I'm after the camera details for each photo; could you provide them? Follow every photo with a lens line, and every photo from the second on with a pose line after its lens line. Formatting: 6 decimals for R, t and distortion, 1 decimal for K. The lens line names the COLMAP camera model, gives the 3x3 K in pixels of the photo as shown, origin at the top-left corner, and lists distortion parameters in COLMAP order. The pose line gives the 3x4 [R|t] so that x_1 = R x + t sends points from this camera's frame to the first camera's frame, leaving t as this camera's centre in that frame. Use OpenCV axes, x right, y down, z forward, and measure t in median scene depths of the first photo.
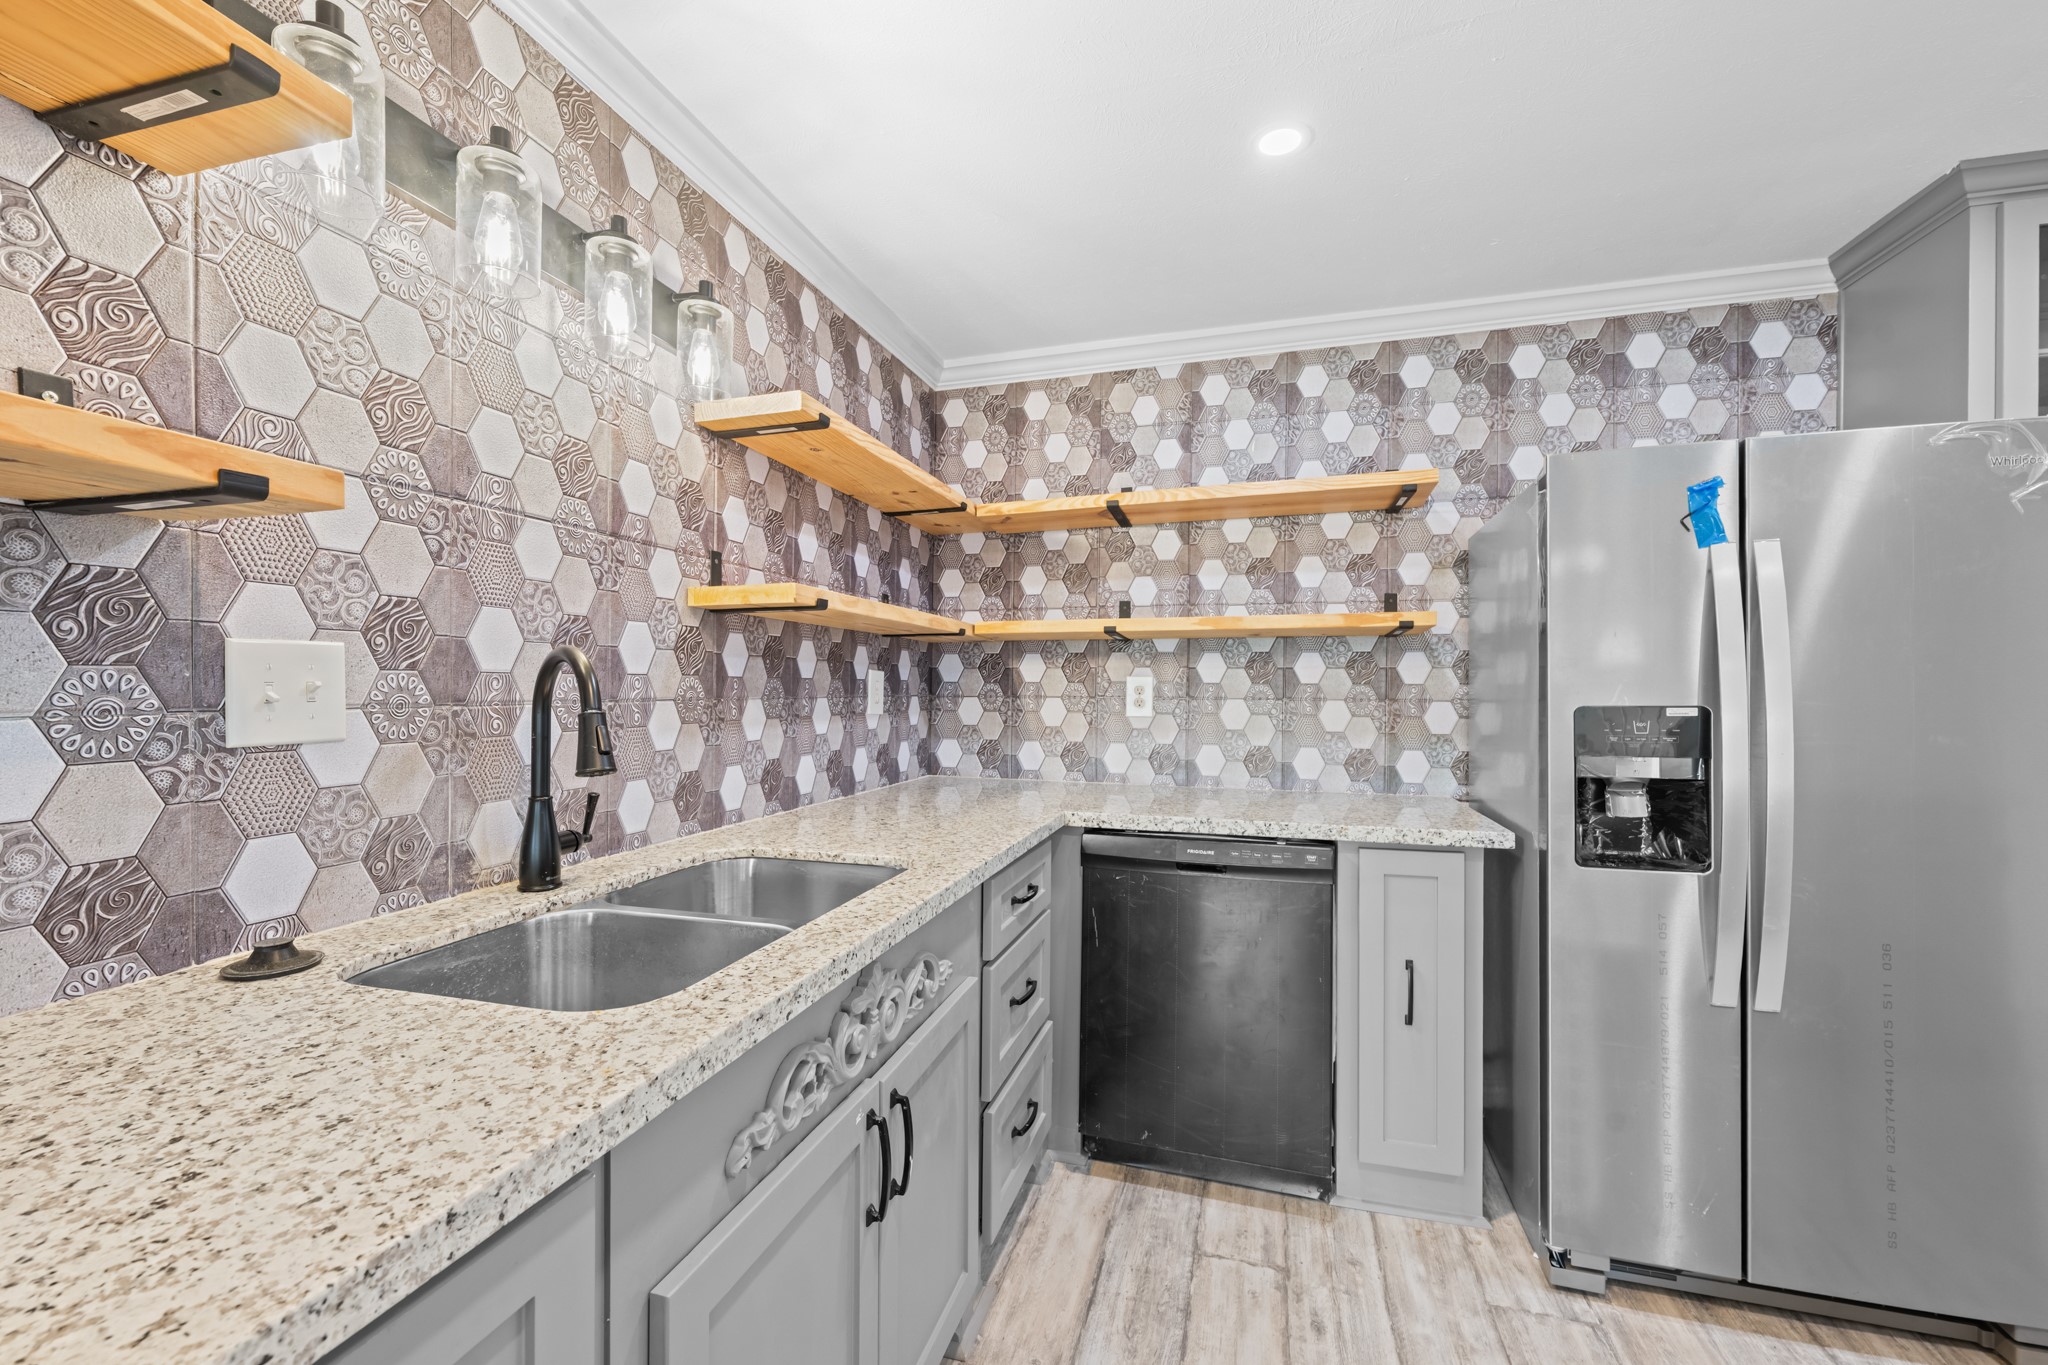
lens RADIAL K [[818.4, 0, 1039.0], [0, 818.4, 694.5], [0, 0, 1]] dist [0.000250, -0.000346]
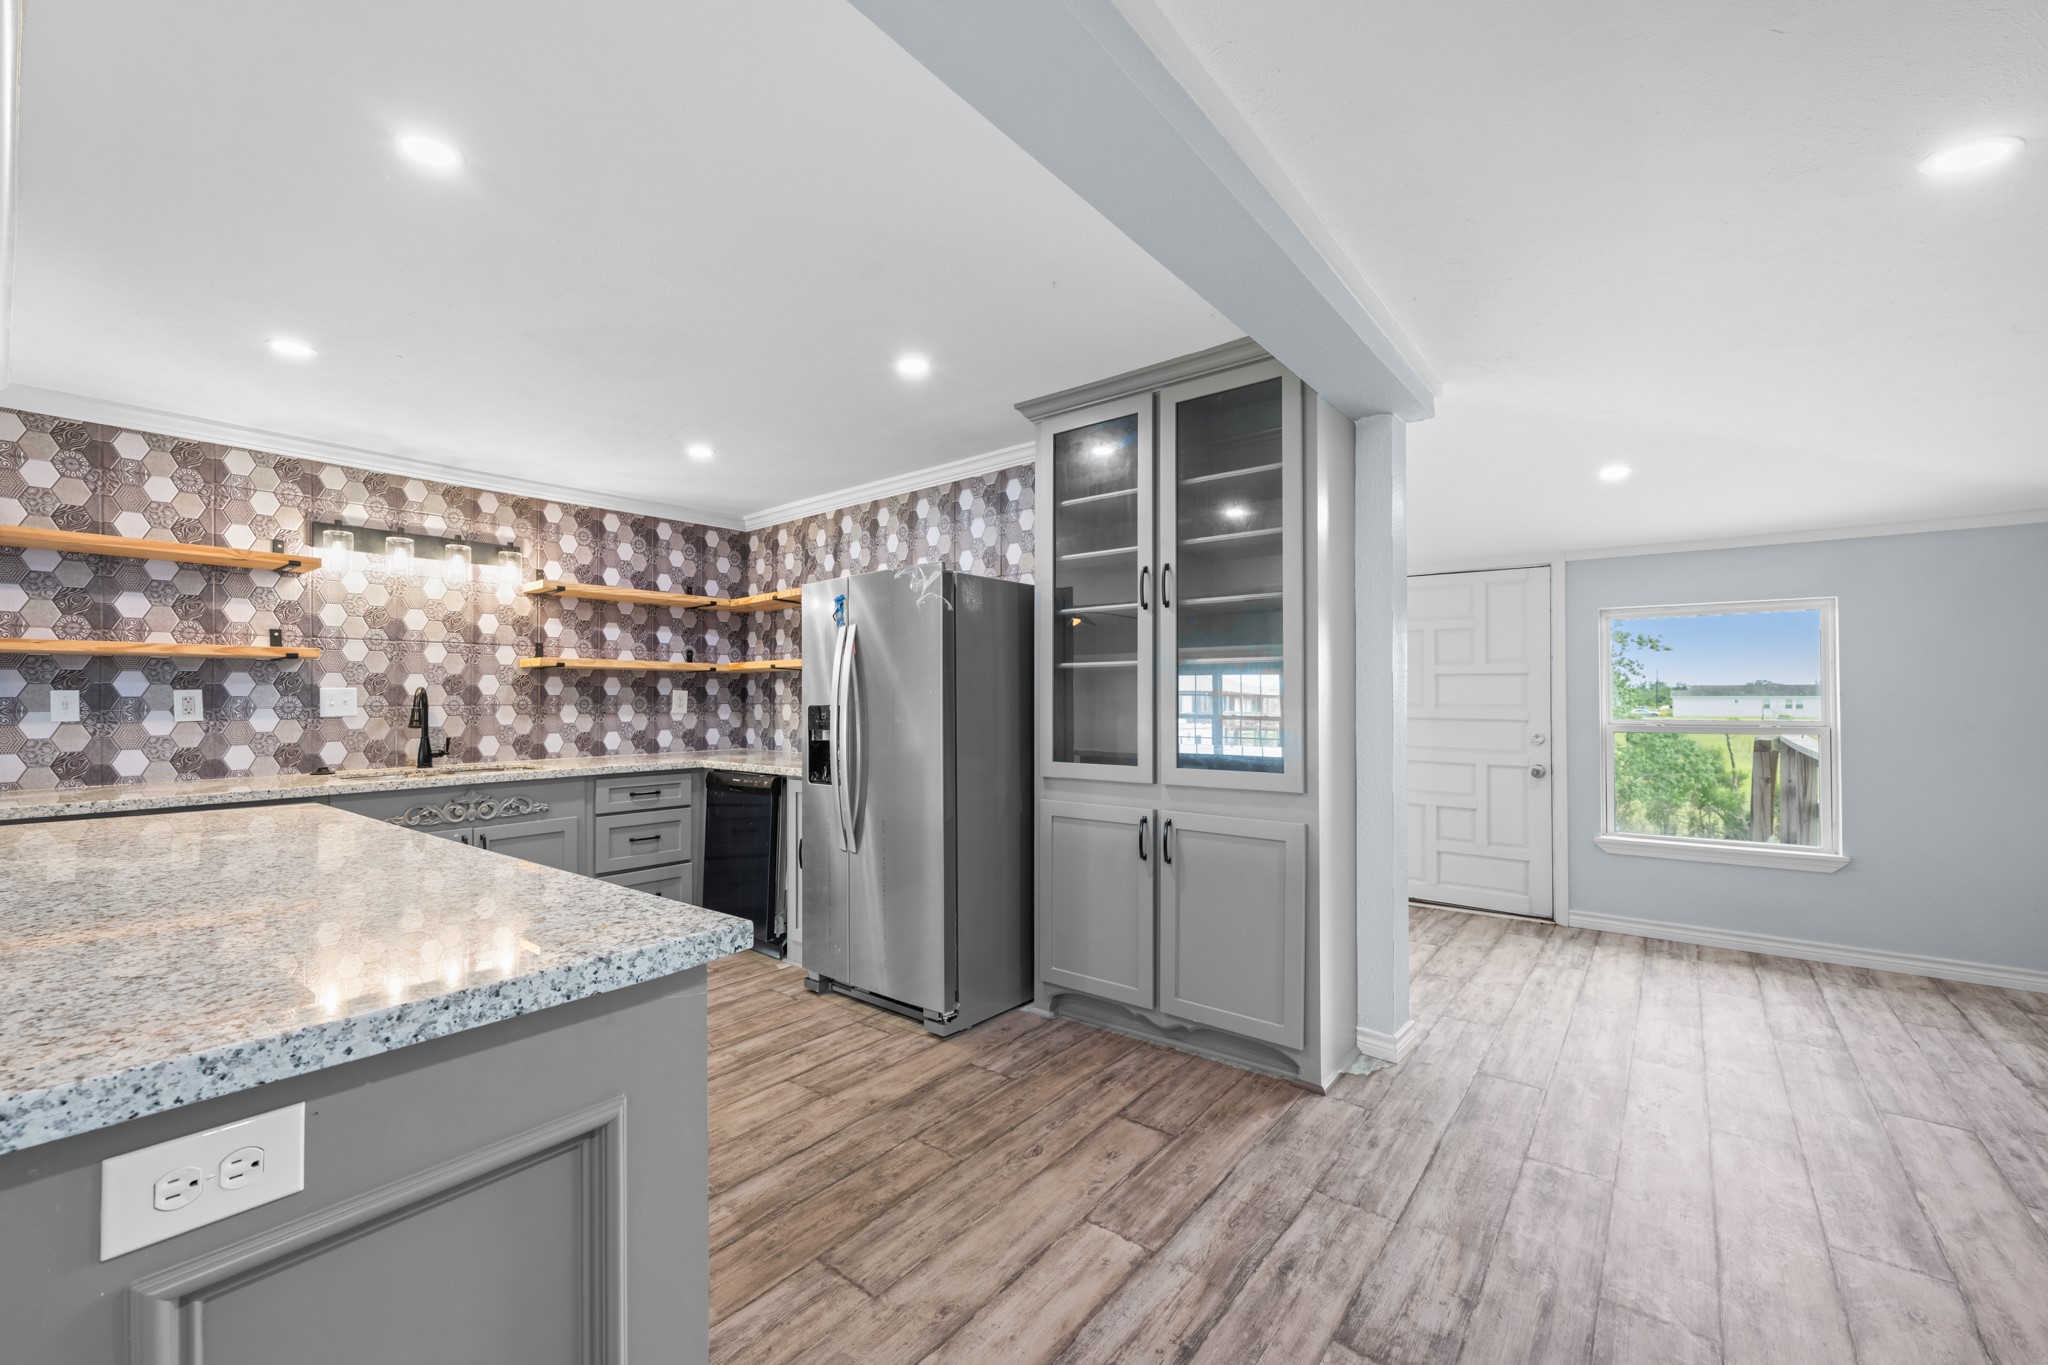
lens RADIAL K [[818.4, 0, 1027.8], [0, 818.4, 691.6], [0, 0, 1]] dist [0.000250, -0.000346]
pose [[0.923026, -0.012848, -0.384523, 1.761182], [0.005895, 0.999797, -0.019256, 0.020272], [0.384693, 0.015507, 0.922915, -0.626212]]
